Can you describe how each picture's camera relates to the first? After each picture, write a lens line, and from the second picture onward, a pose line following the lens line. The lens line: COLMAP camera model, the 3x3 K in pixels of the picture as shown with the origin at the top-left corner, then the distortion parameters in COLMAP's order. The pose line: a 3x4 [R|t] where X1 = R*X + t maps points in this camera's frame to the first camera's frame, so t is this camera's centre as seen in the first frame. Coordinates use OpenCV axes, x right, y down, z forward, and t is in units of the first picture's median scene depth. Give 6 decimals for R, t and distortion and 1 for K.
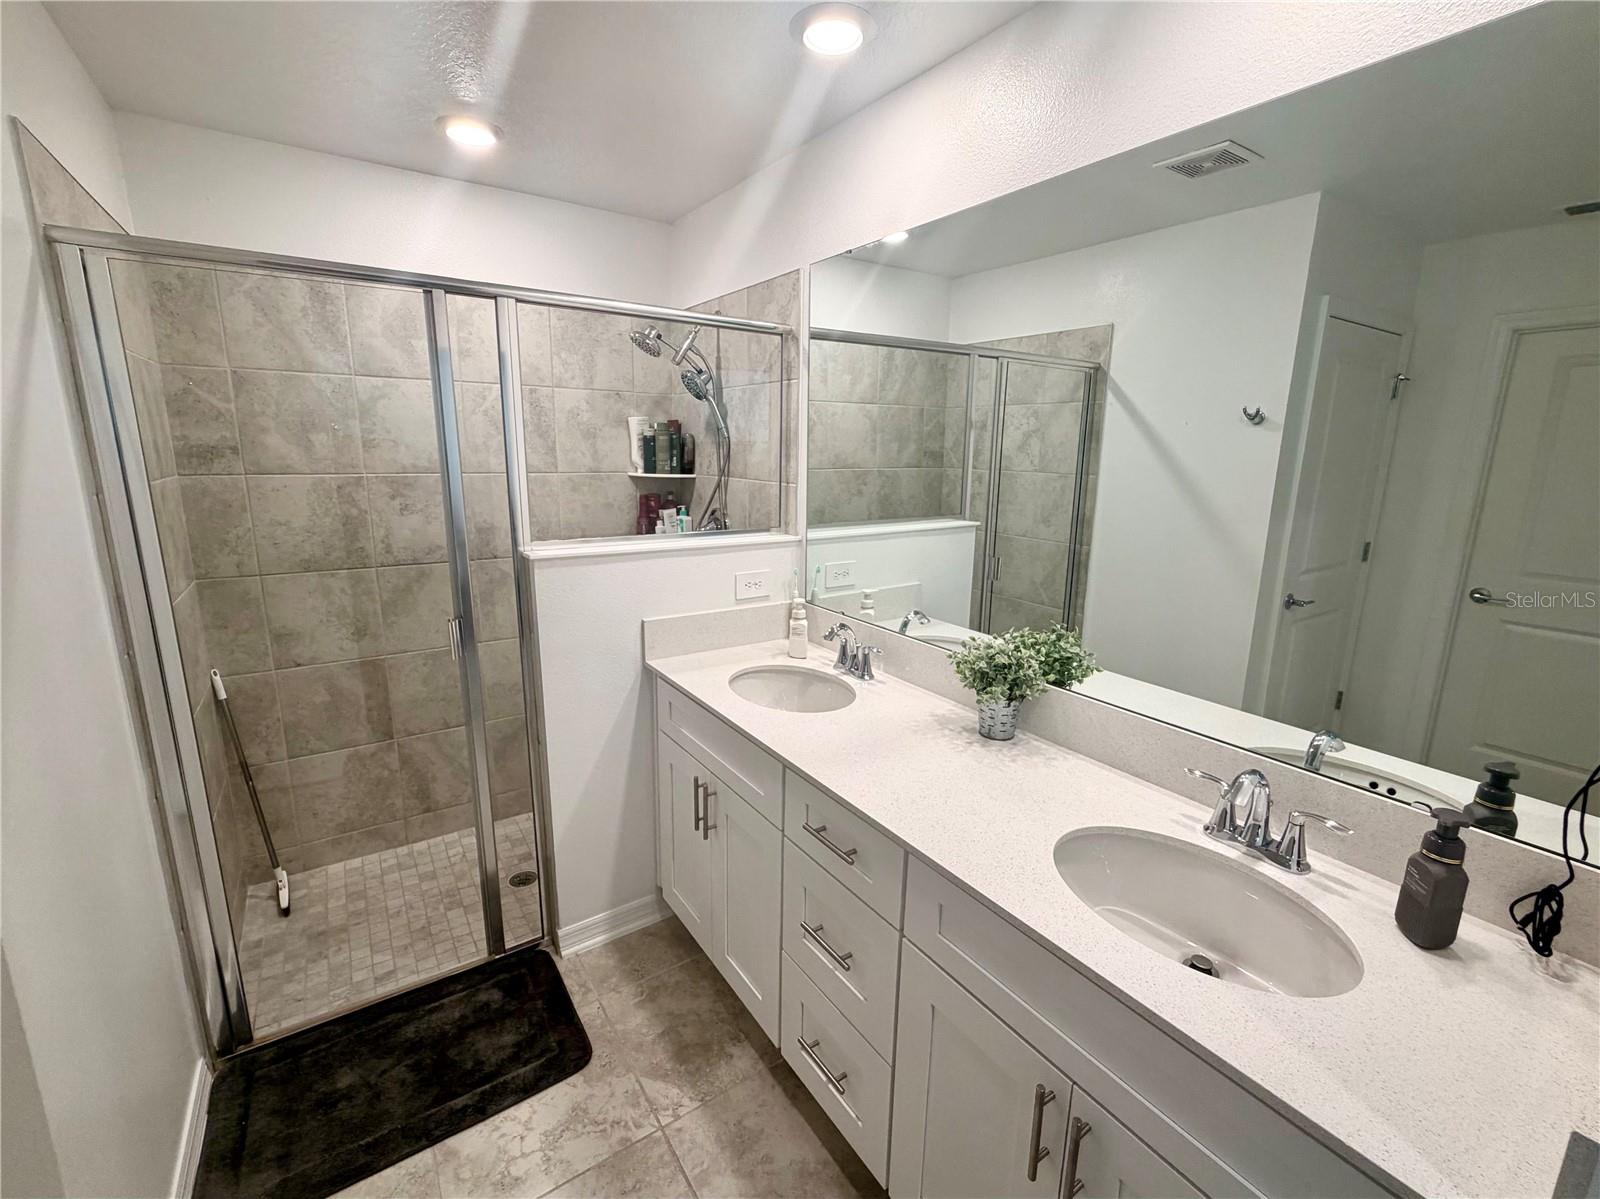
lens RADIAL K [[699.3, 0, 818.2], [0, 699.3, 602.0], [0, 0, 1]] dist [-0.000207, -0.000420]
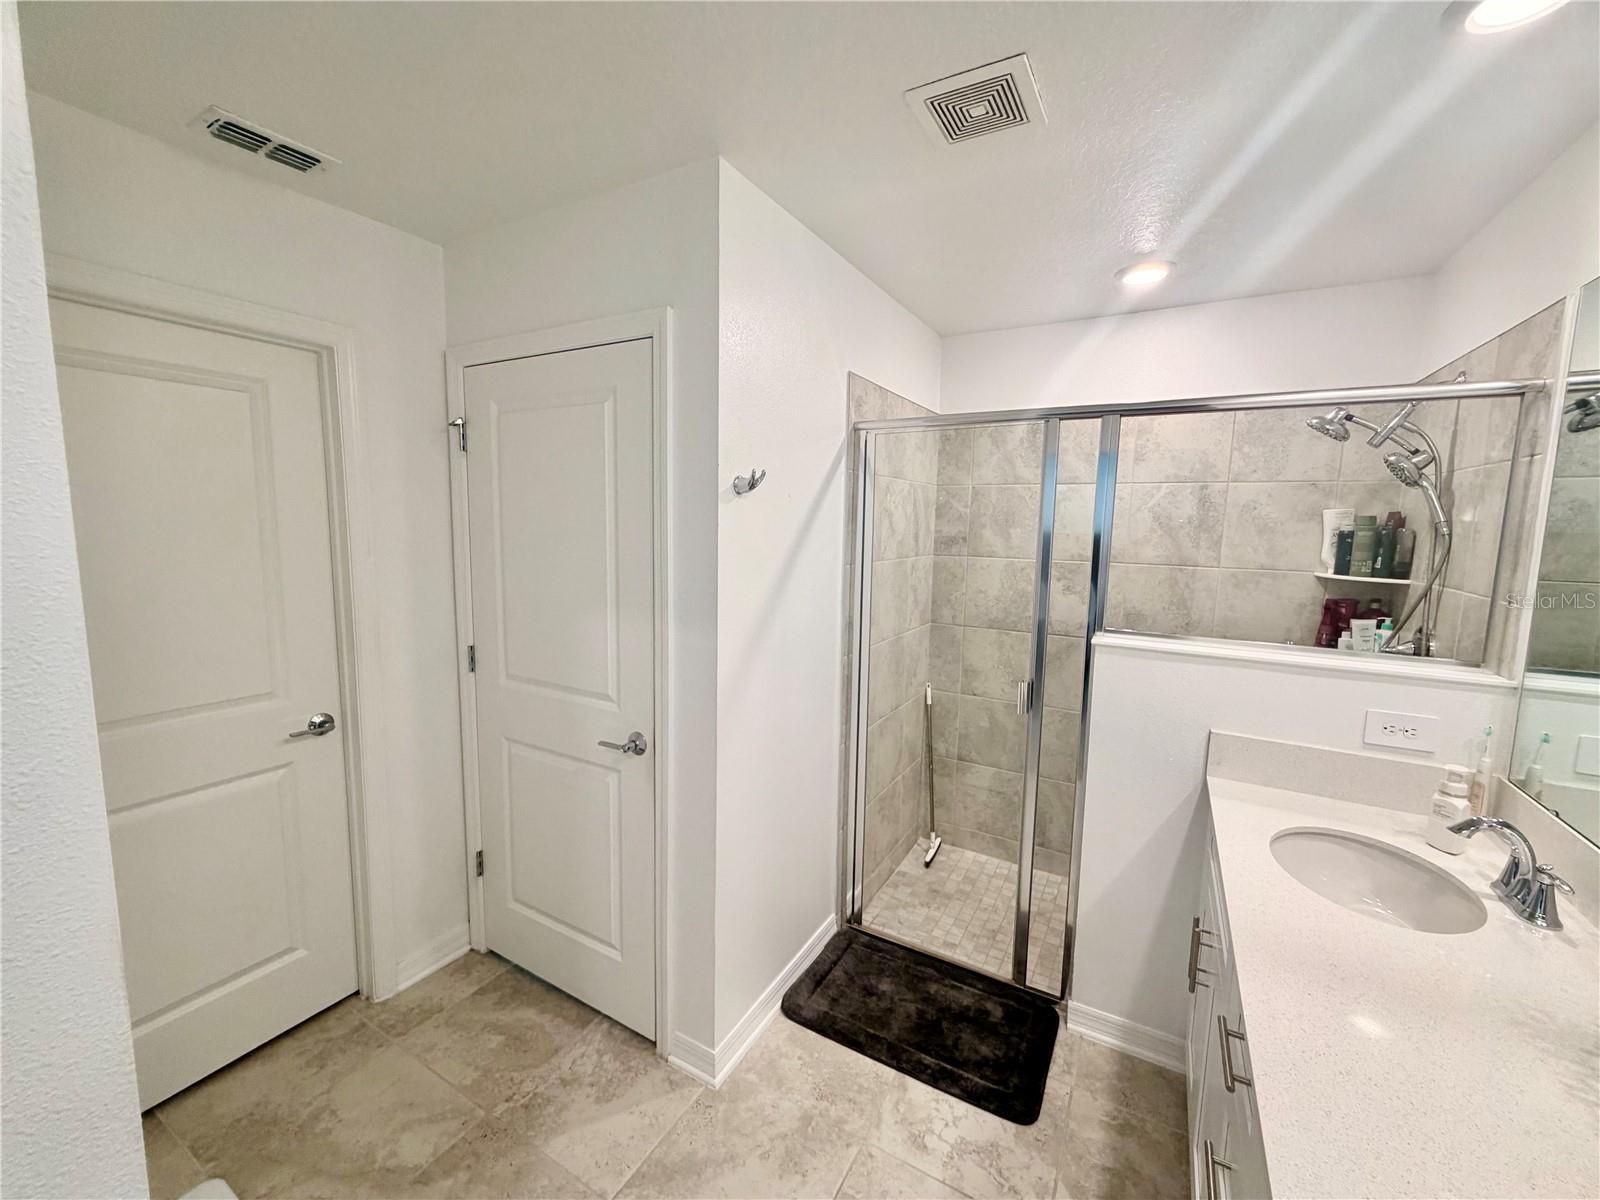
lens RADIAL K [[699.3, 0, 818.2], [0, 699.3, 602.5], [0, 0, 1]] dist [-0.000207, -0.000420]
pose [[0.401081, 0.103157, -0.910216, 0.364286], [-0.208639, 0.977811, 0.018882, -0.048551], [0.891966, 0.182333, 0.413704, 0.133036]]
